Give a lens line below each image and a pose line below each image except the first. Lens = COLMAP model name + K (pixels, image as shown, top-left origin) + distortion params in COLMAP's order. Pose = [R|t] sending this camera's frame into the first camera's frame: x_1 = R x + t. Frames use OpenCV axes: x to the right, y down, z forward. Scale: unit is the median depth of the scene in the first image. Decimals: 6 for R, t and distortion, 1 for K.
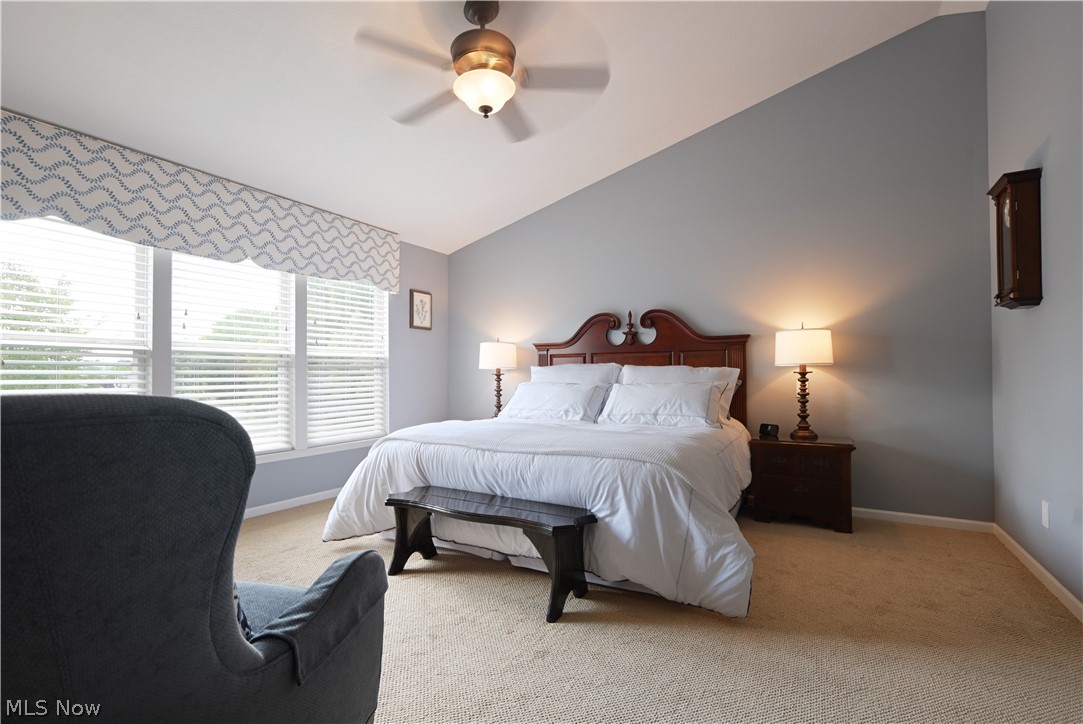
lens RADIAL K [[482.8, 0, 539.0], [0, 482.8, 367.2], [0, 0, 1]] dist [-0.007599, -0.000564]
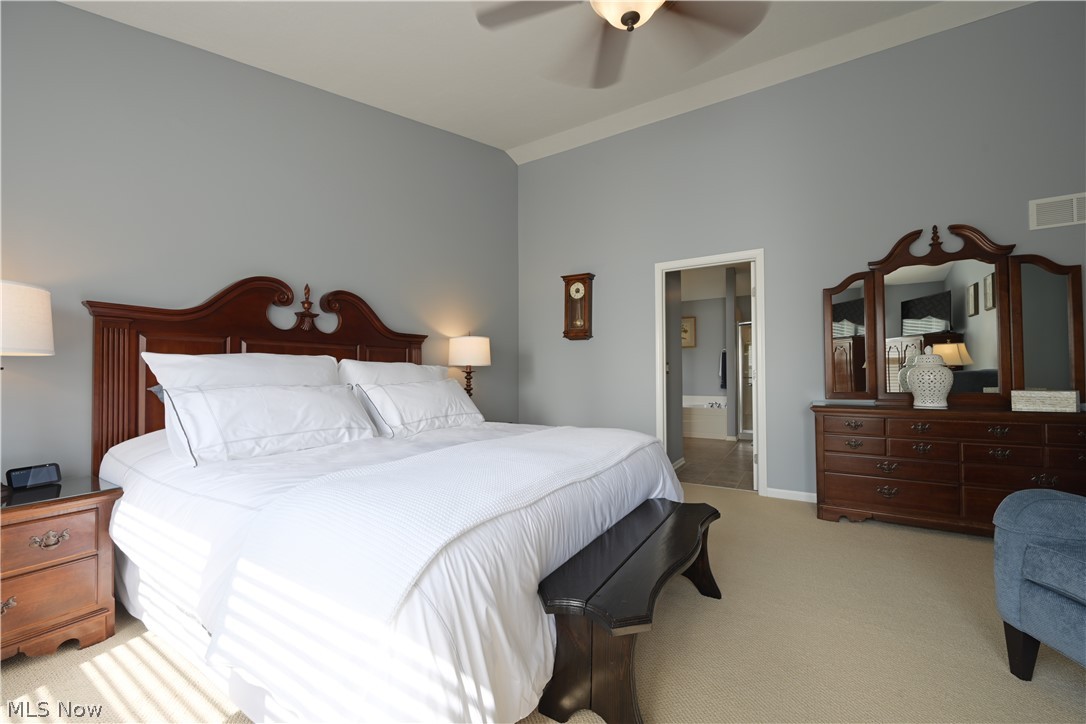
lens RADIAL K [[427.9, 0, 542.0], [0, 427.9, 365.1], [0, 0, 1]] dist [0.002657, 0.000184]
pose [[0.019439, 0.026264, 0.999466, -0.489381], [-0.008501, 0.999623, -0.026102, 0.019420], [-0.999775, -0.007989, 0.019655, 0.708815]]
